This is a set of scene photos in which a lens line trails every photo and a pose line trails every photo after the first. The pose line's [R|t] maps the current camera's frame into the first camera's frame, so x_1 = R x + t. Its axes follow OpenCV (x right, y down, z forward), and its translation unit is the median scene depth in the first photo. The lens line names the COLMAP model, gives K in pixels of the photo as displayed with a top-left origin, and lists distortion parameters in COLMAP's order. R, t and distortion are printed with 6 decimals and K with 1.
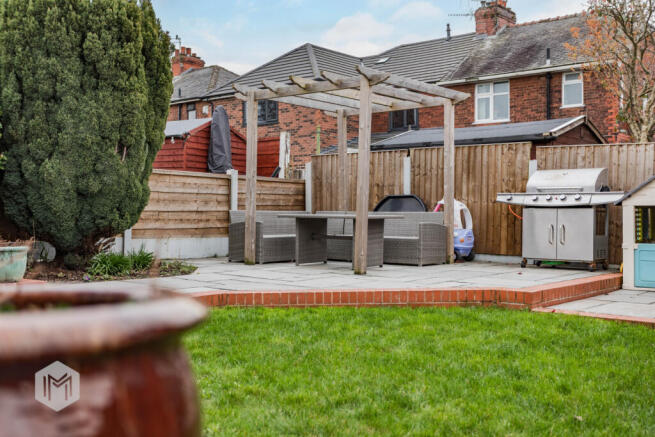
lens RADIAL K [[746.9, 0, 326.2], [0, 746.9, 217.2], [0, 0, 1]] dist [0.060481, 0.000000]
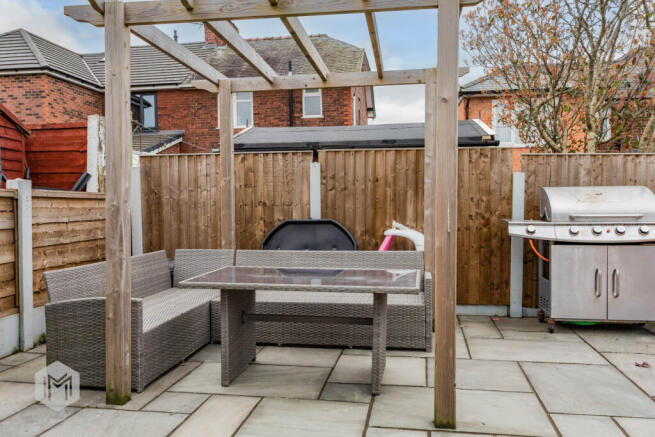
lens RADIAL K [[558.7, 0, 320.3], [0, 558.7, 218.9], [0, 0, 1]] dist [-0.000594, 0.018673]
pose [[0.863851, -0.027504, 0.502996, -0.140756], [0.015150, 0.999475, 0.028635, -0.044372], [-0.503519, -0.017116, 0.863814, 0.566896]]
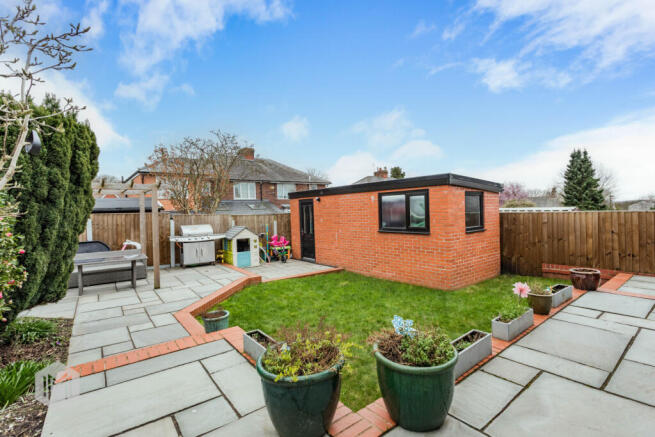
lens RADIAL K [[310.8, 0, 328.7], [0, 310.8, 216.5], [0, 0, 1]] dist [-0.004536, -0.000254]
pose [[0.227778, -0.027977, 0.973311, -0.463414], [0.036132, 0.999142, 0.020263, -0.080773], [-0.973043, 0.030552, 0.228593, 0.298553]]
